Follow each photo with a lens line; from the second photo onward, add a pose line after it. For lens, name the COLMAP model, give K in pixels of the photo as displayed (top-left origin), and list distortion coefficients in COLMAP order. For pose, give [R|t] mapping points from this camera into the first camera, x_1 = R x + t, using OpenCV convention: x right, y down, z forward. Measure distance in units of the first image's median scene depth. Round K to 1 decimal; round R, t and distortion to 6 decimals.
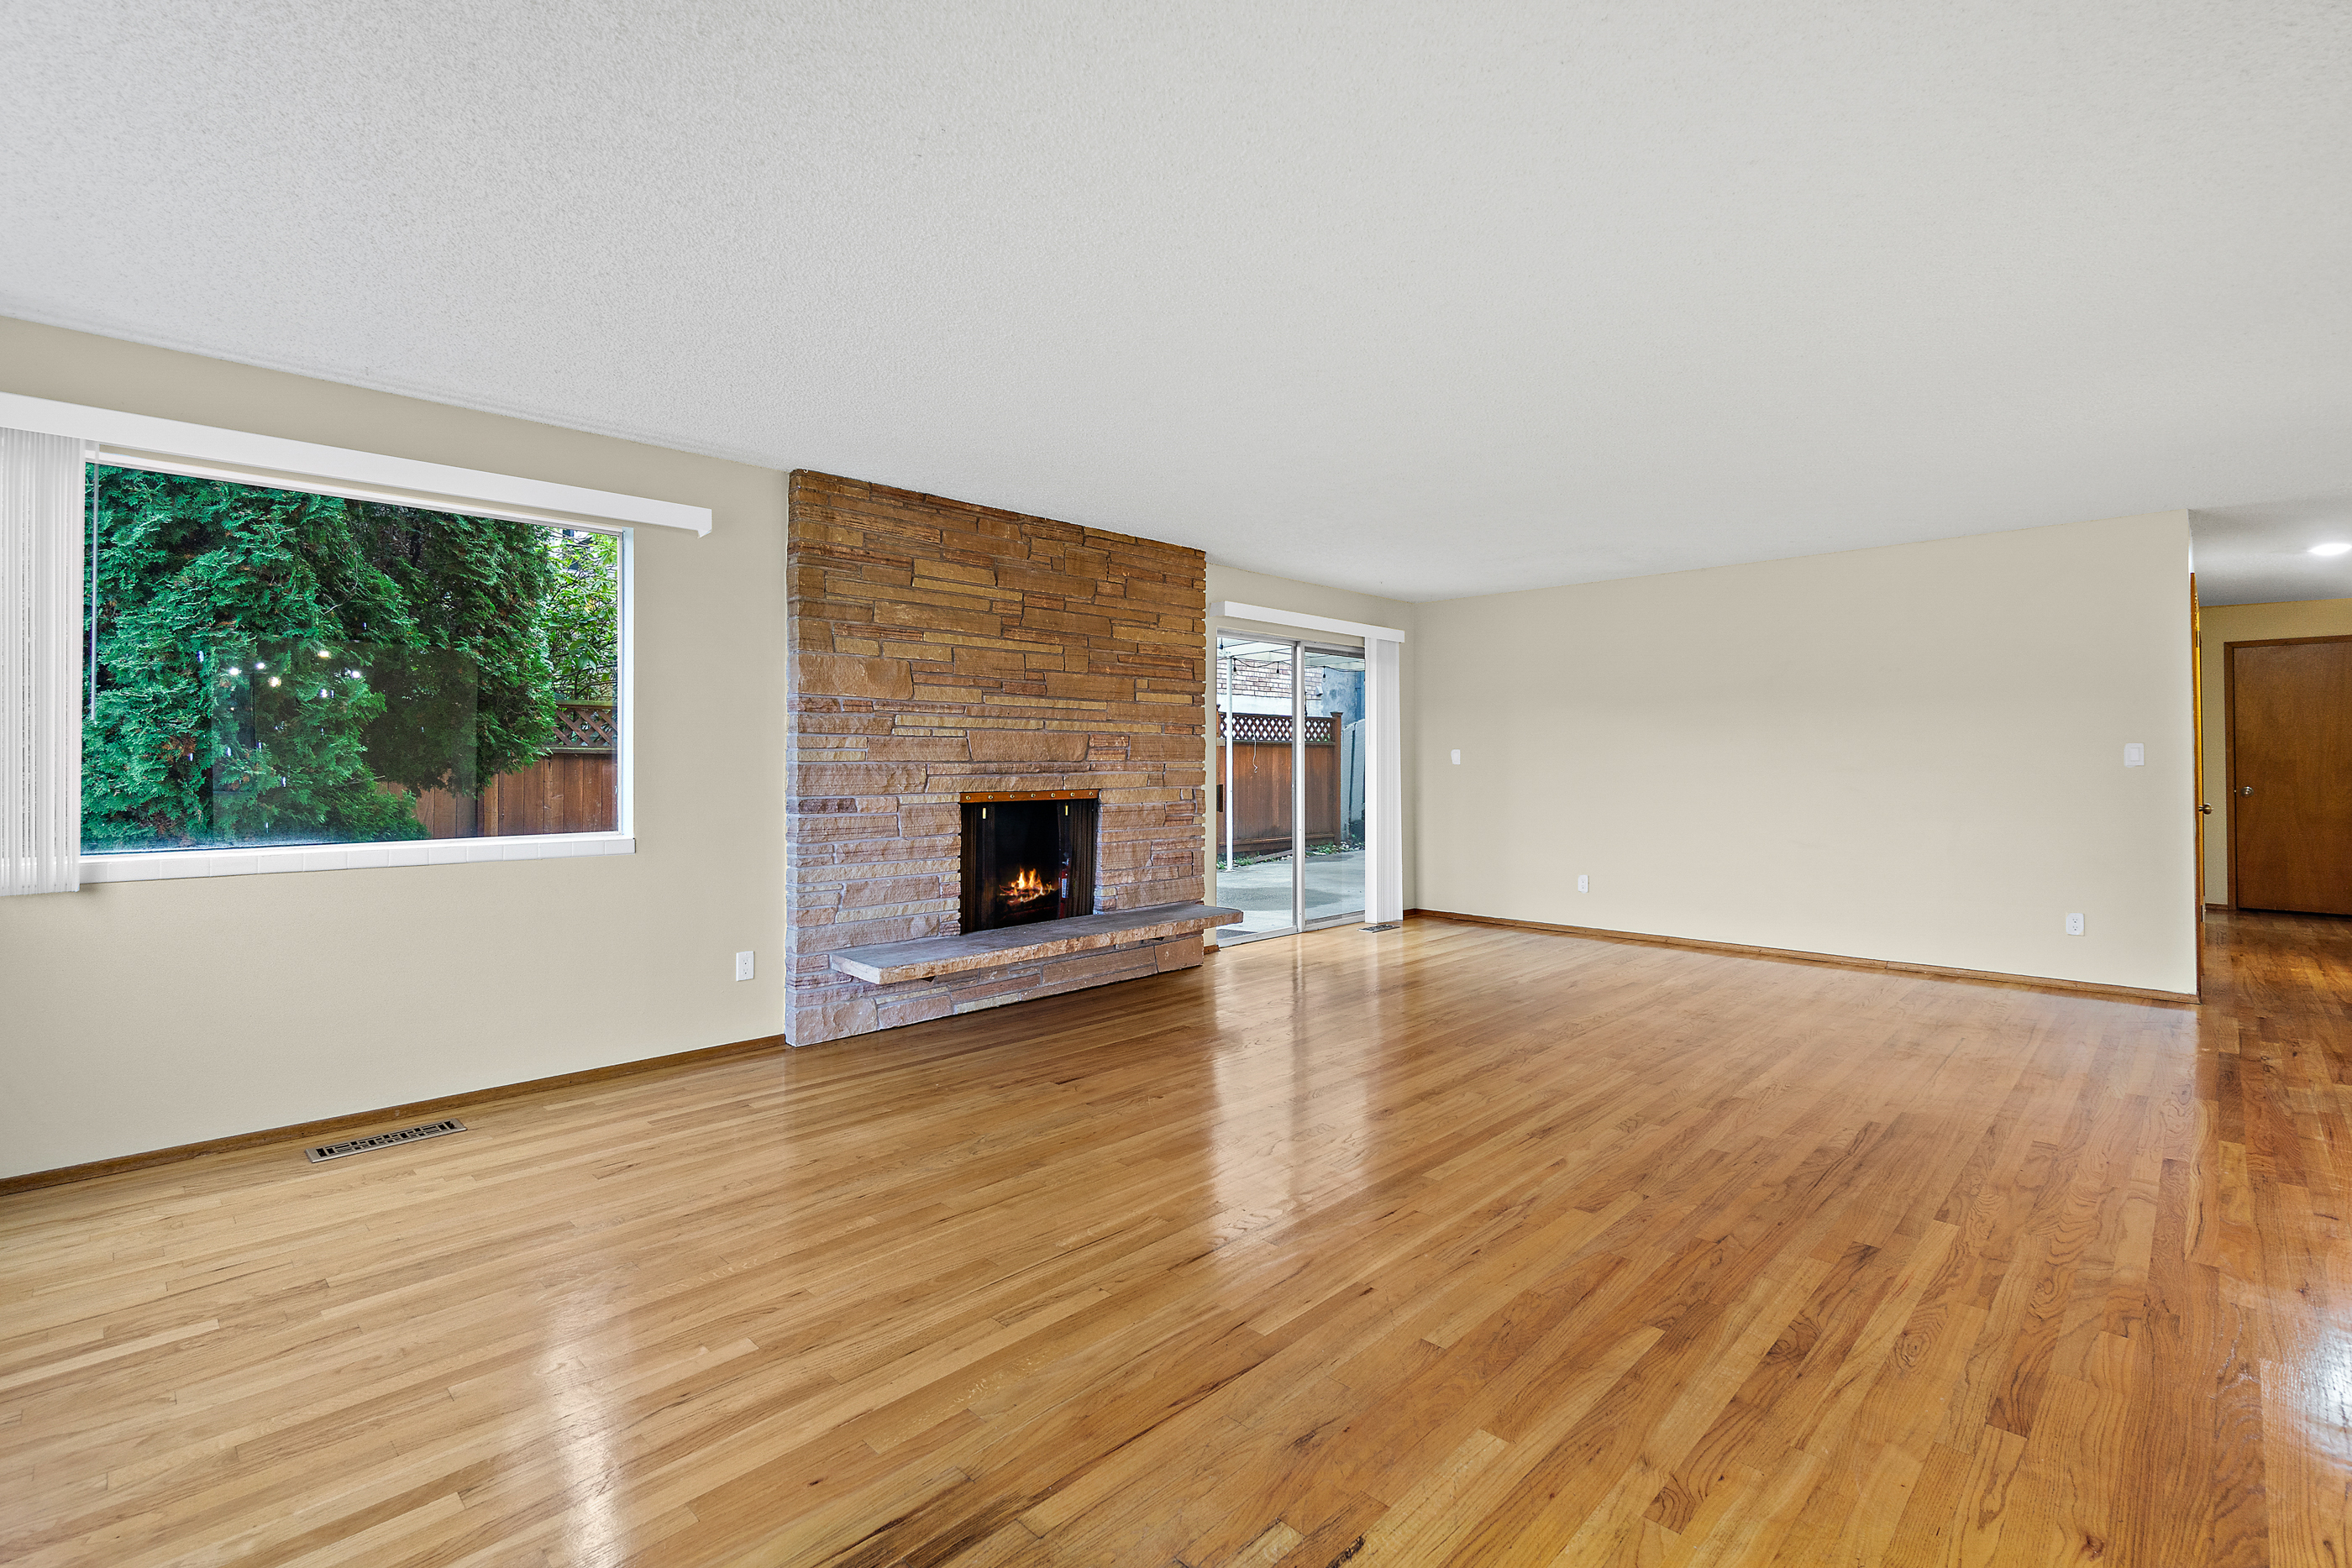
lens RADIAL K [[1051.9, 0, 1173.9], [0, 1051.9, 761.9], [0, 0, 1]] dist [0.000475, 0.001172]
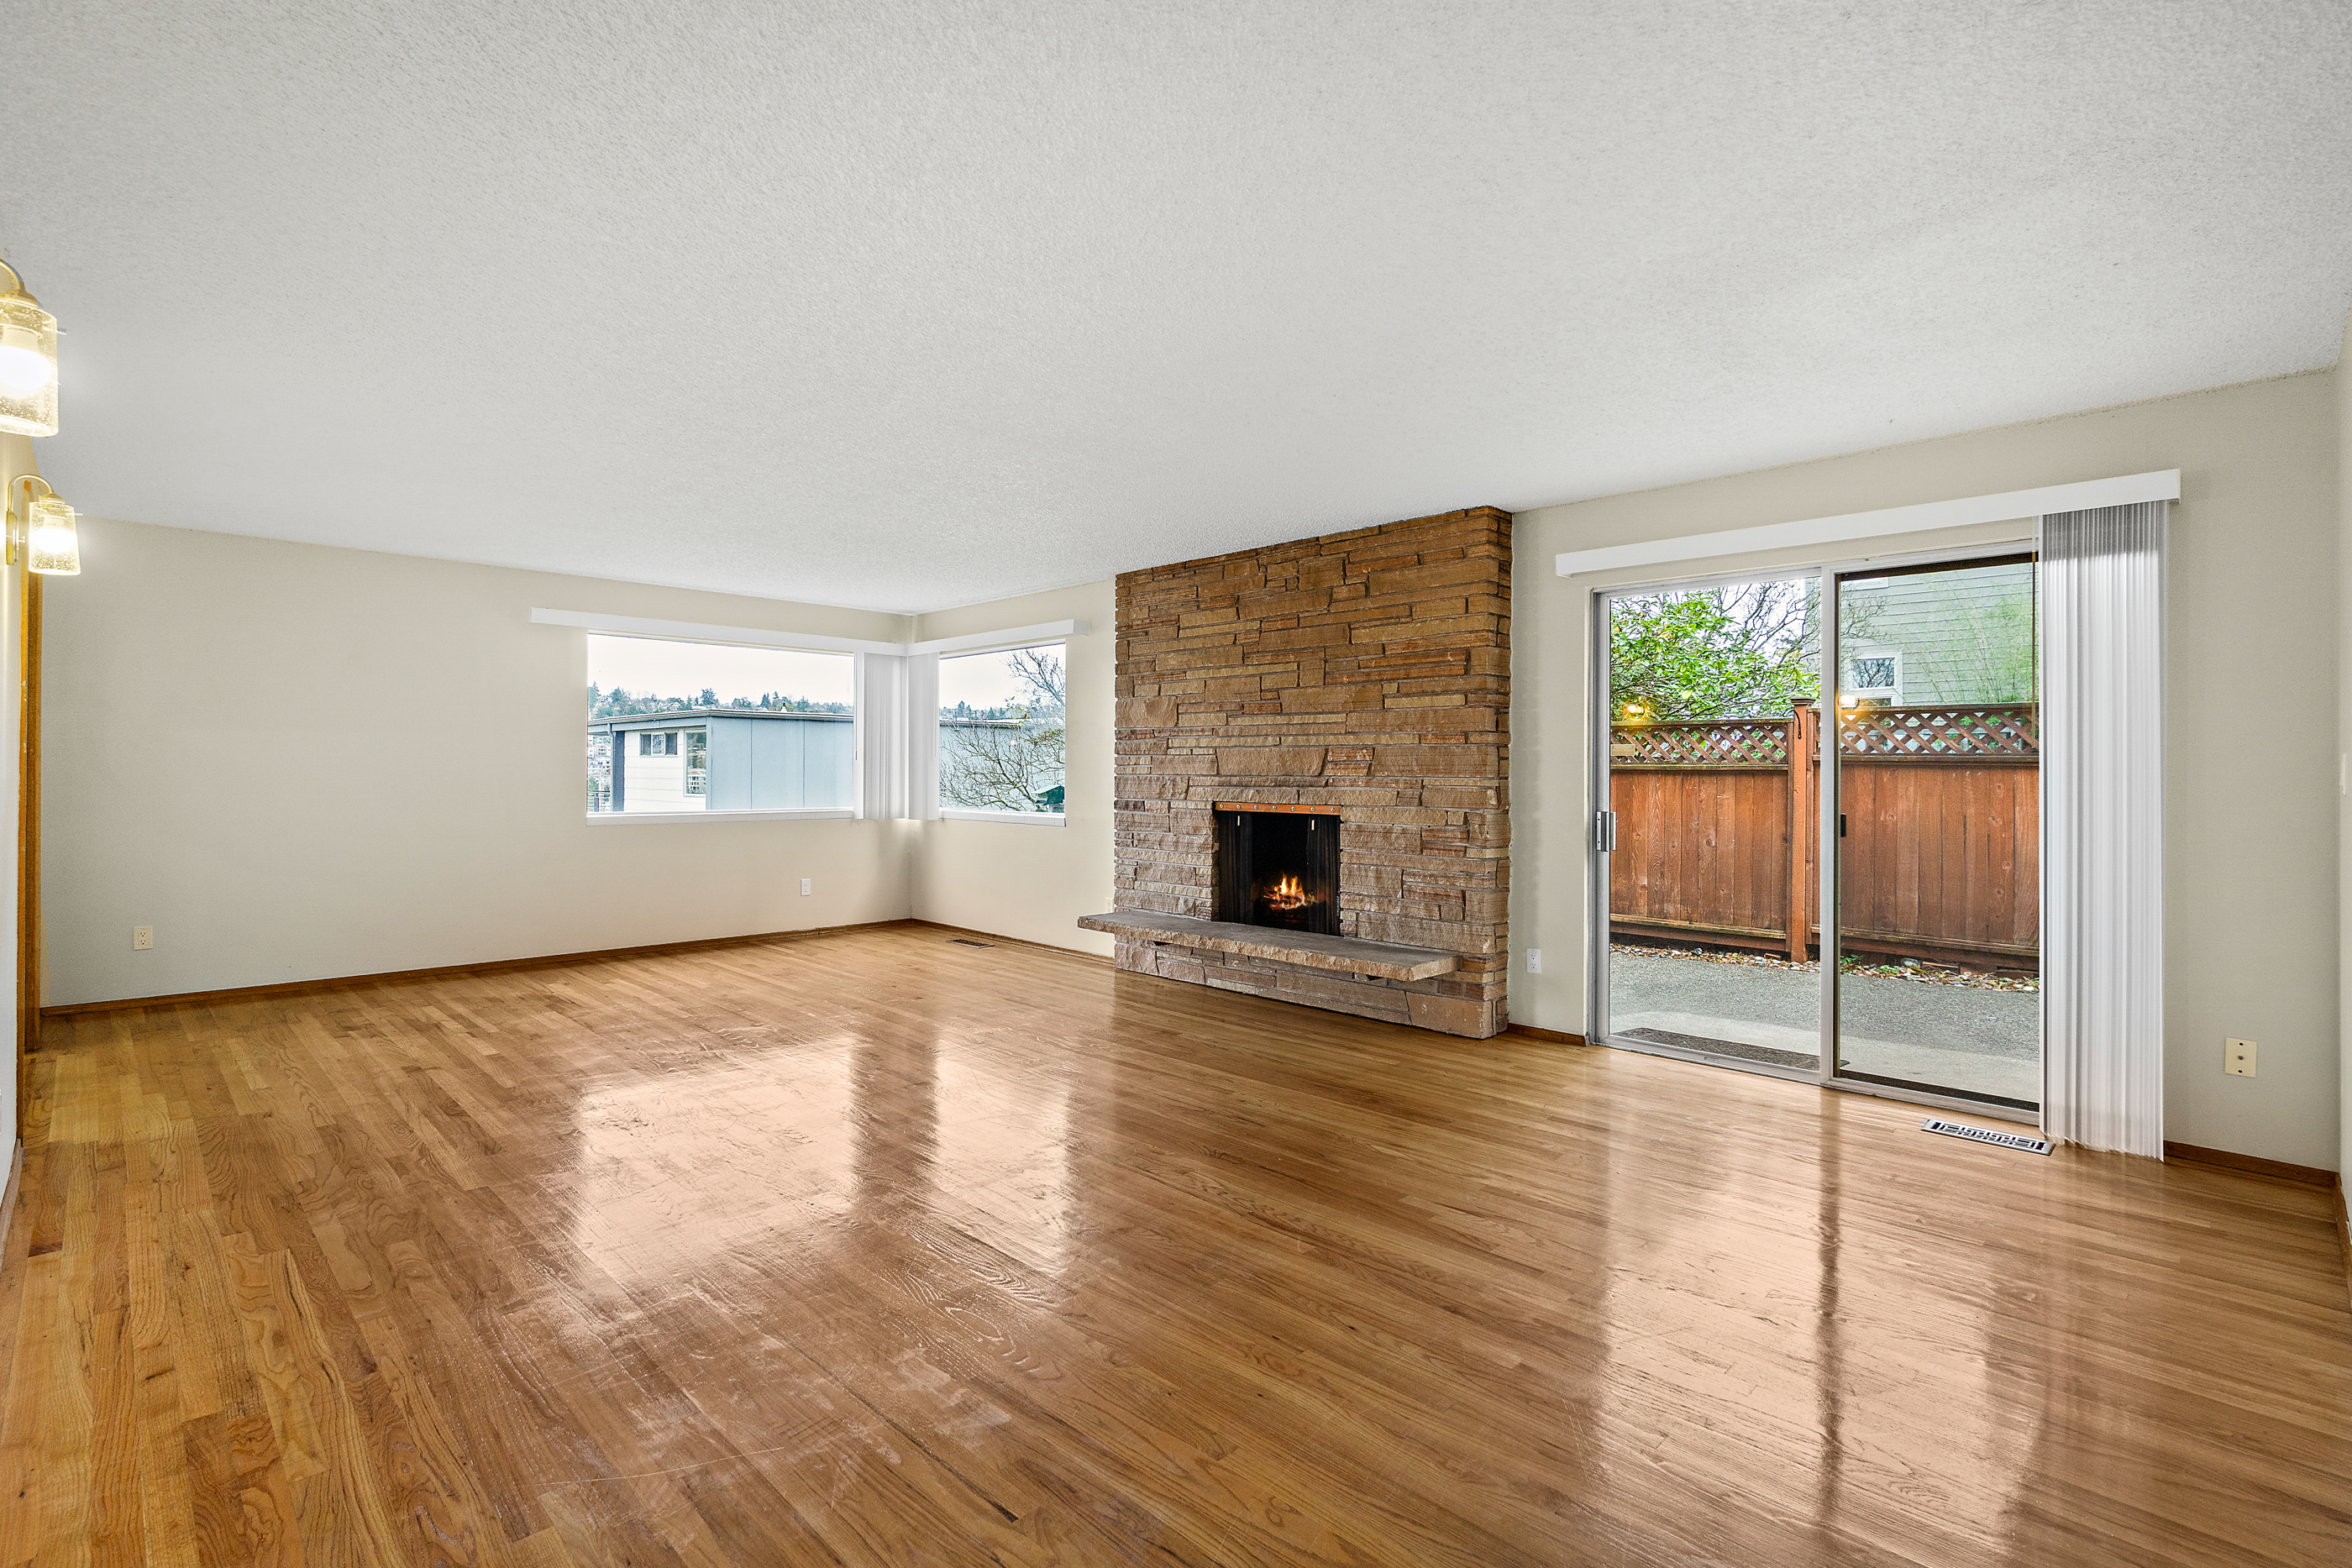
lens RADIAL K [[1101.5, 0, 1176.0], [0, 1101.5, 784.0], [0, 0, 1]] dist [-0.011724, -0.000108]
pose [[-0.012976, 0.010404, -0.999862, 1.006968], [-0.008663, 0.999907, 0.010517, -0.002975], [0.999878, 0.008798, -0.012884, 0.940266]]
